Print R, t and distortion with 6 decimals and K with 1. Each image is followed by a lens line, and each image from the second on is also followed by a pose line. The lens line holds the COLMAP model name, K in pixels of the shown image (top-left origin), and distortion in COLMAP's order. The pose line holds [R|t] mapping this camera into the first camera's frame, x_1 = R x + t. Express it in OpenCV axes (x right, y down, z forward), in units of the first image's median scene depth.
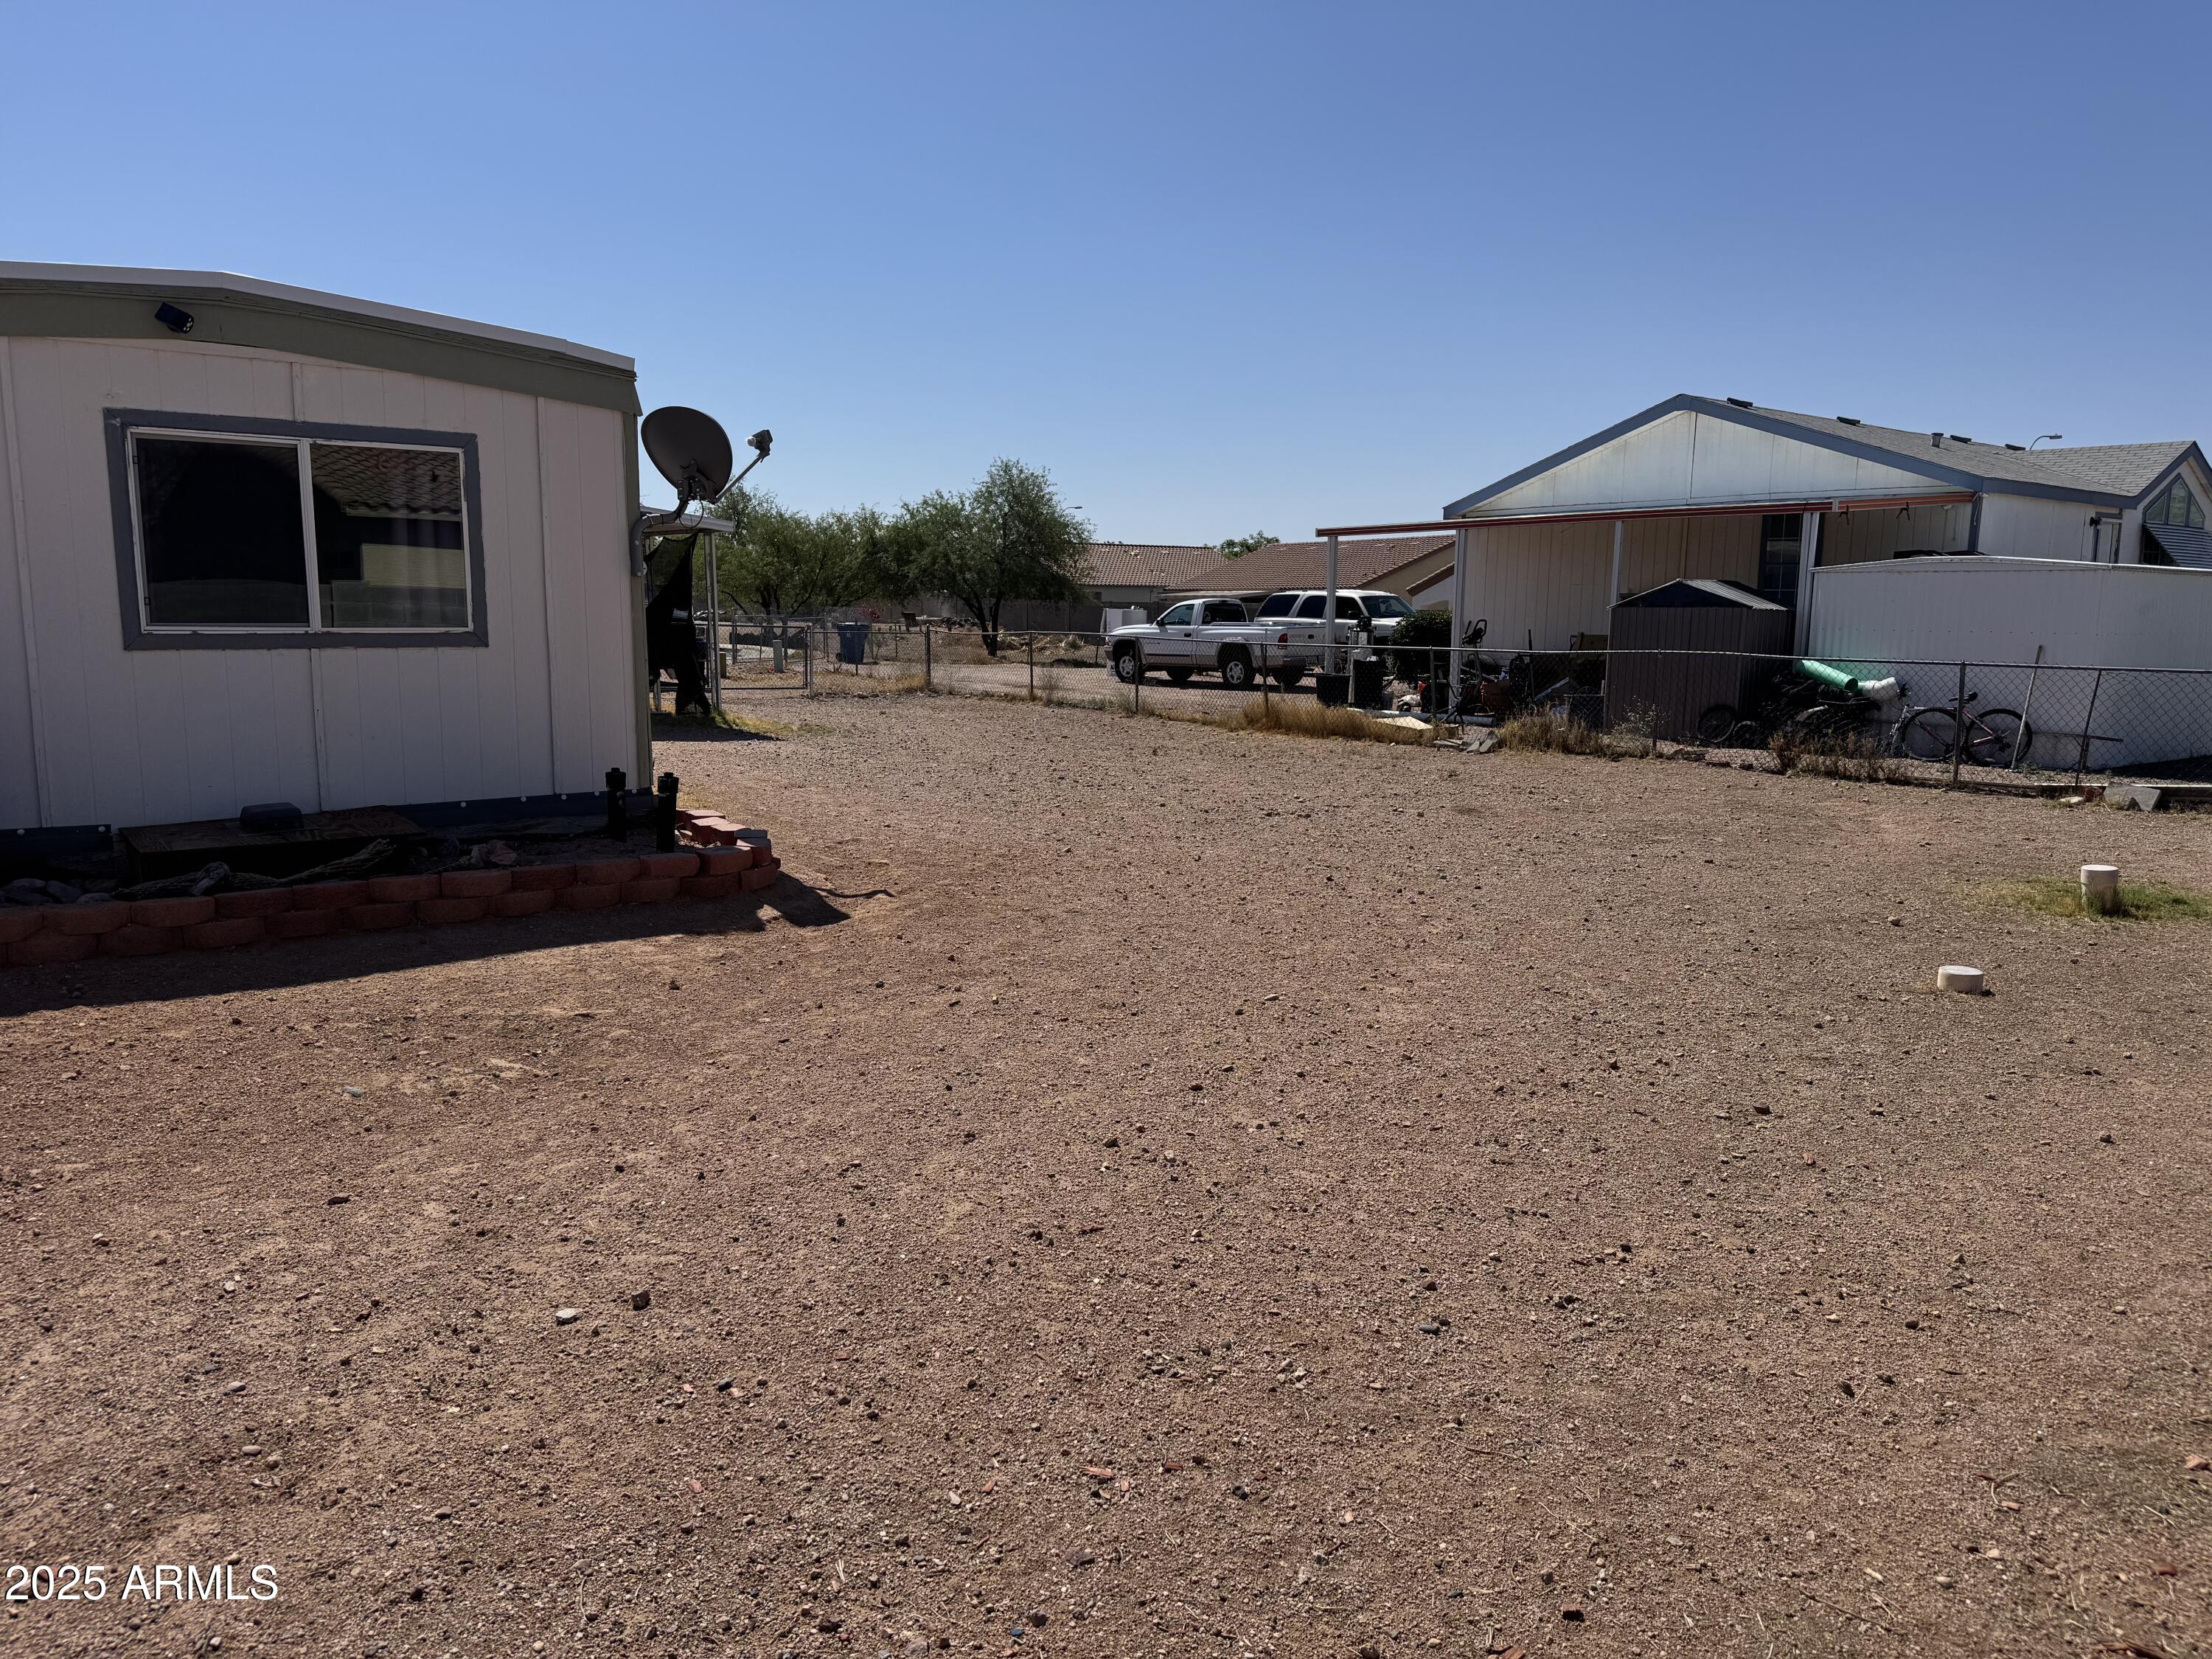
lens RADIAL K [[1543.7, 0, 1110.5], [0, 1543.7, 834.7], [0, 0, 1]] dist [0.178100, -0.268424]
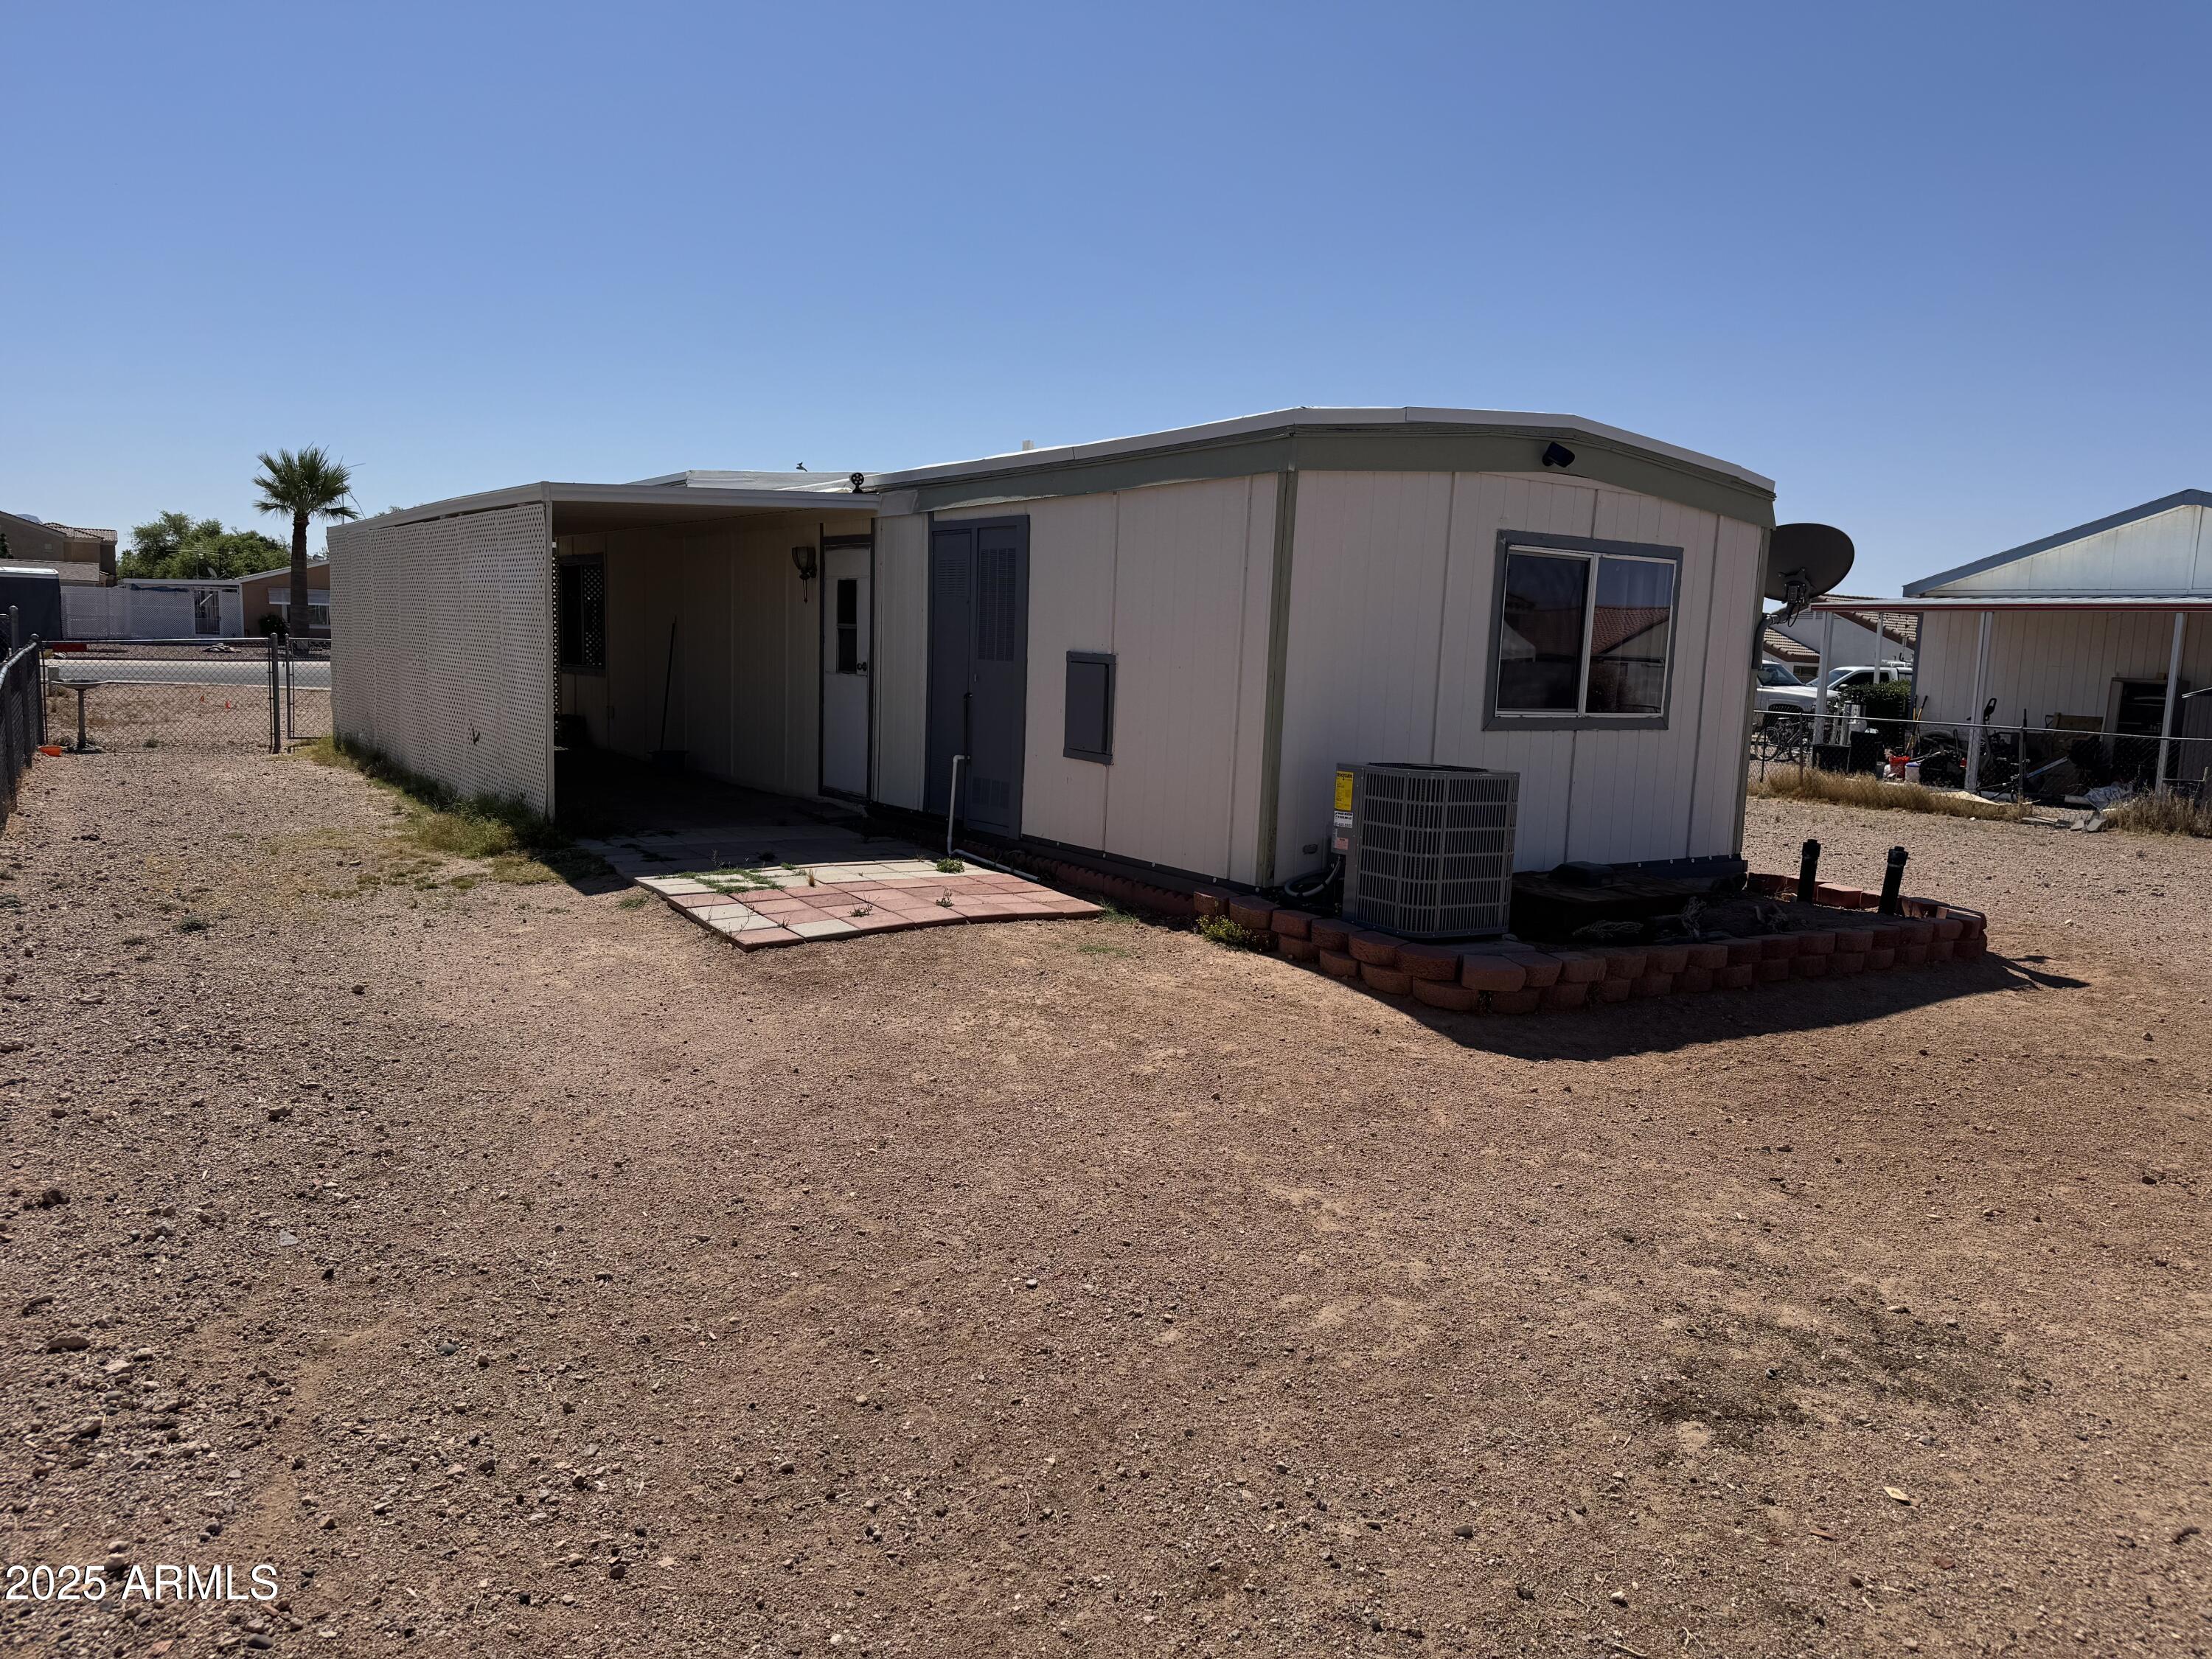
lens RADIAL K [[1585.0, 0, 1106.7], [0, 1585.0, 860.3], [0, 0, 1]] dist [-0.005742, -0.005477]
pose [[0.998006, 0.035052, -0.052497, -0.781405], [-0.035696, 0.999298, -0.011380, 0.004216], [0.052061, 0.013231, 0.998556, -0.184126]]
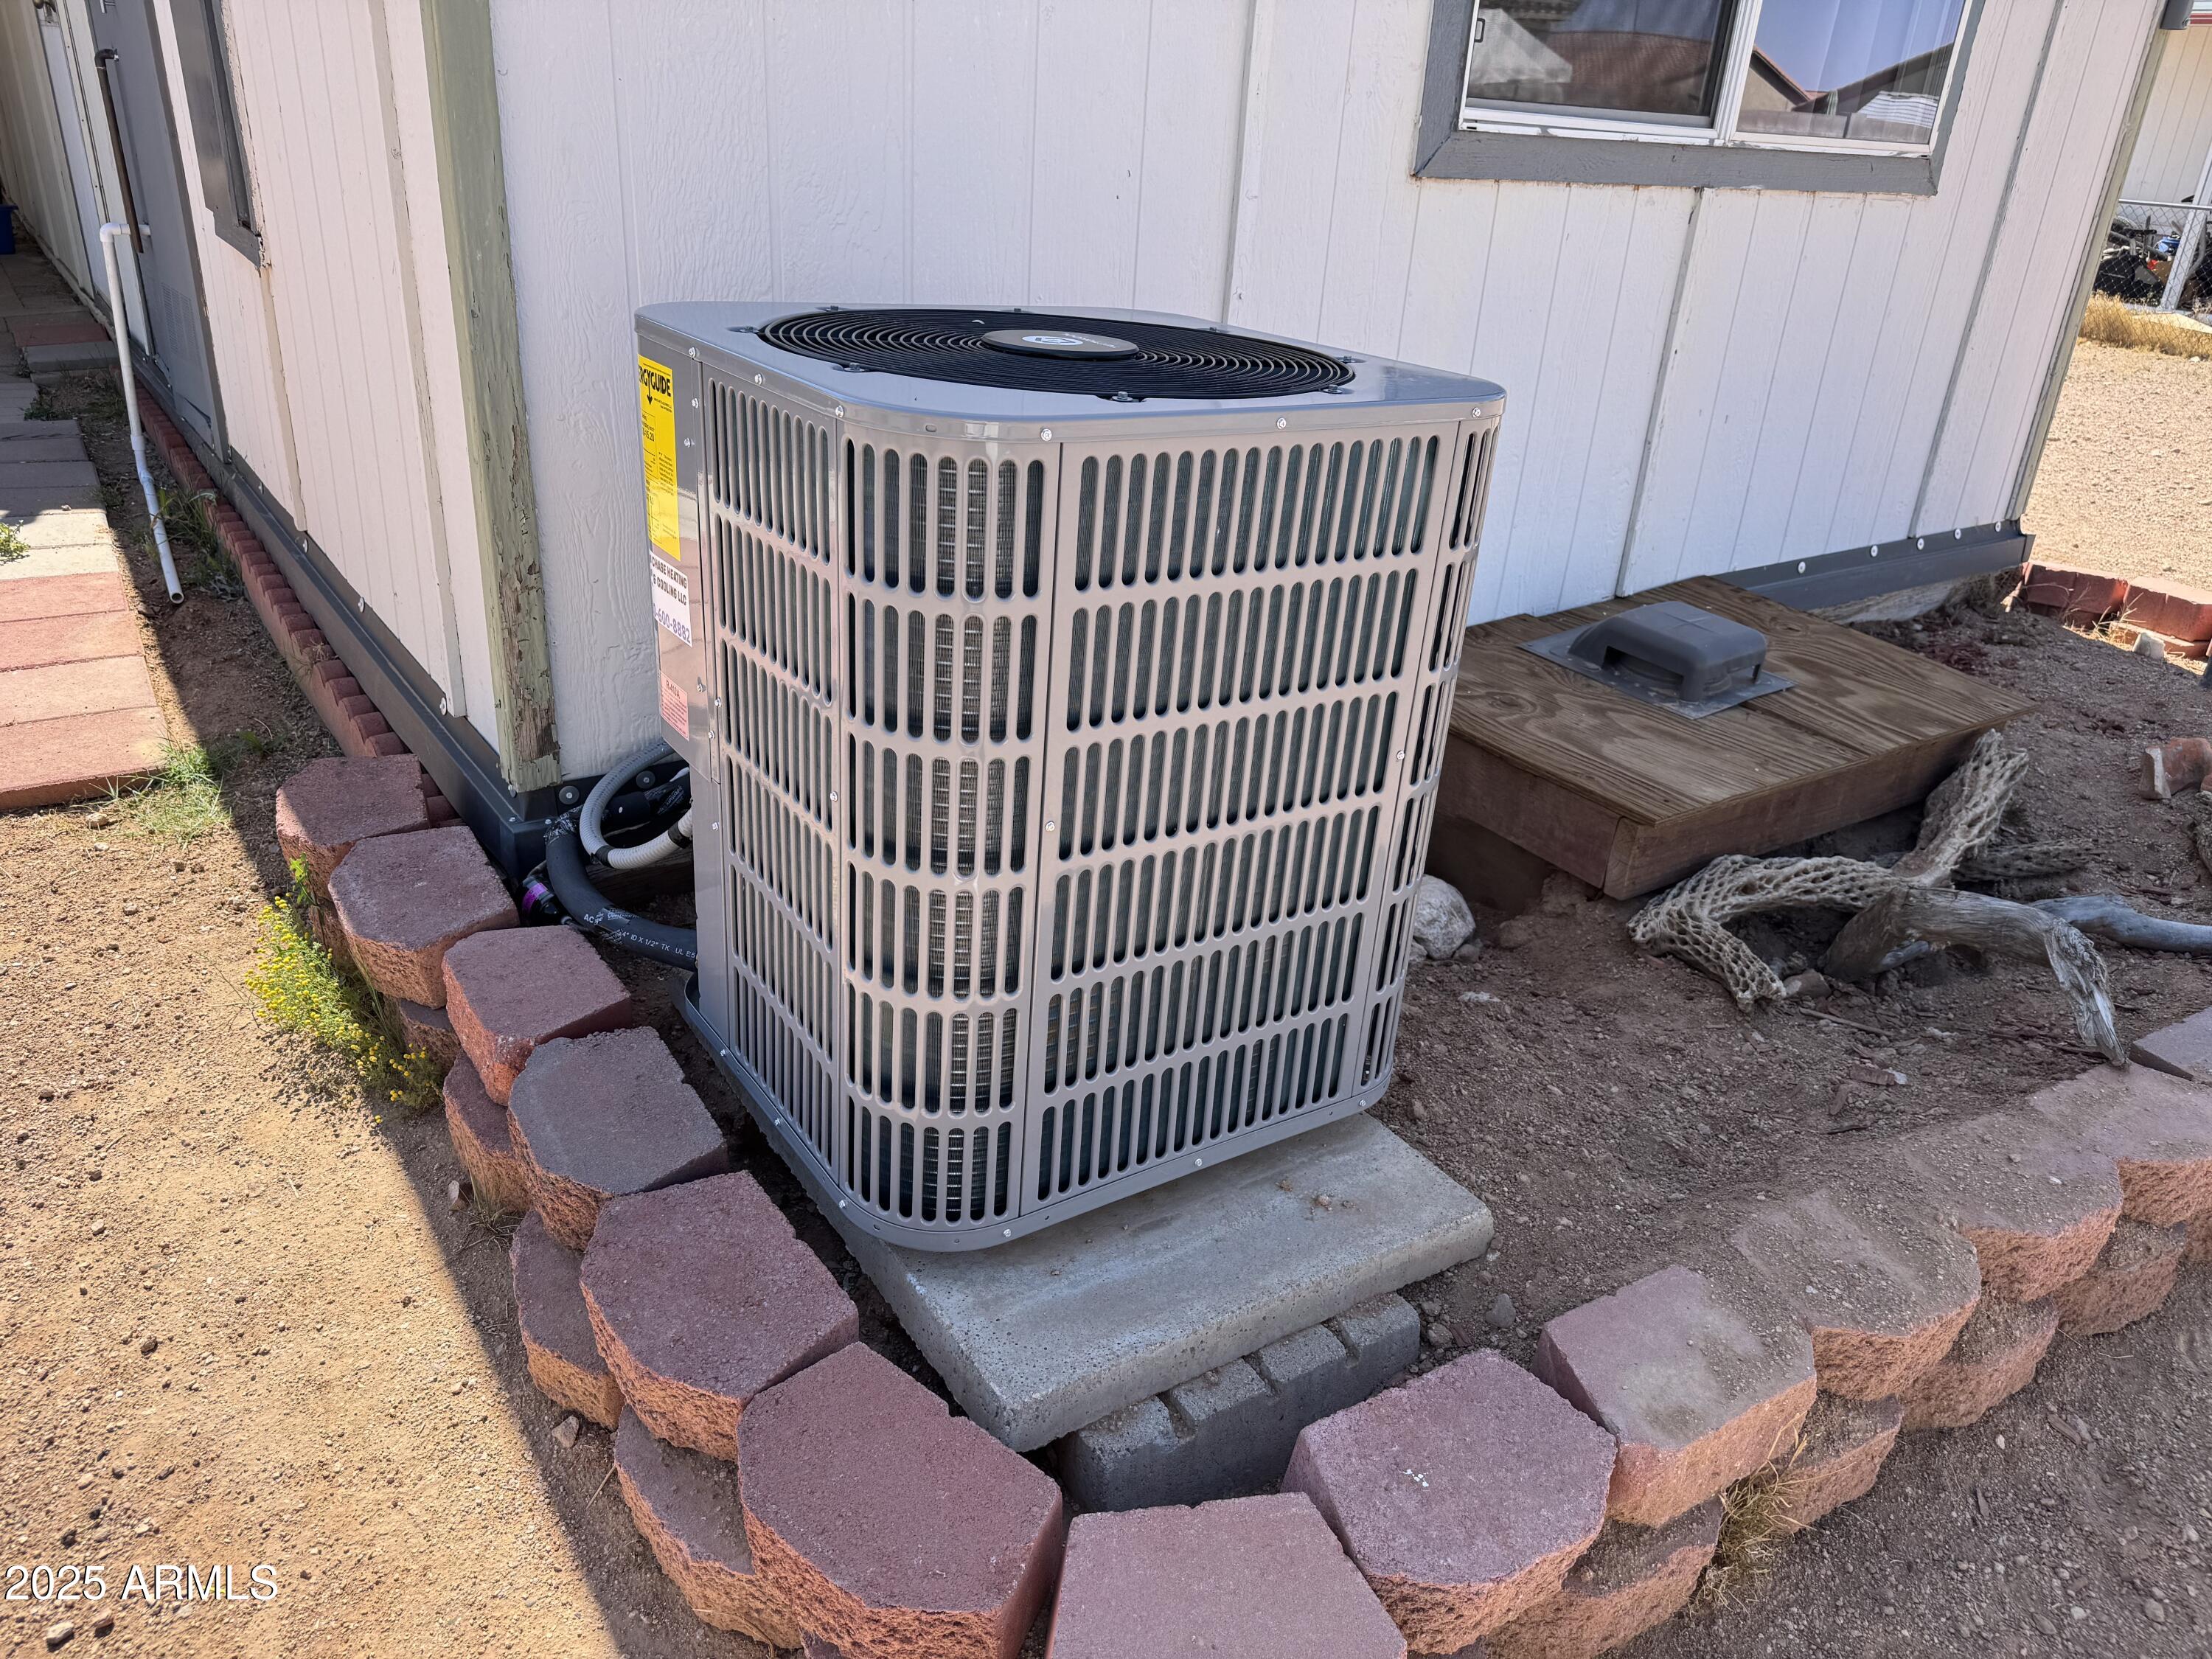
lens RADIAL K [[1585.0, 0, 1106.7], [0, 1585.0, 860.3], [0, 0, 1]] dist [-0.005742, -0.005477]
pose [[0.997494, 0.068999, -0.015669, -0.630749], [-0.061041, 0.951165, 0.302586, -0.067787], [0.035782, -0.300871, 0.952993, 0.566680]]
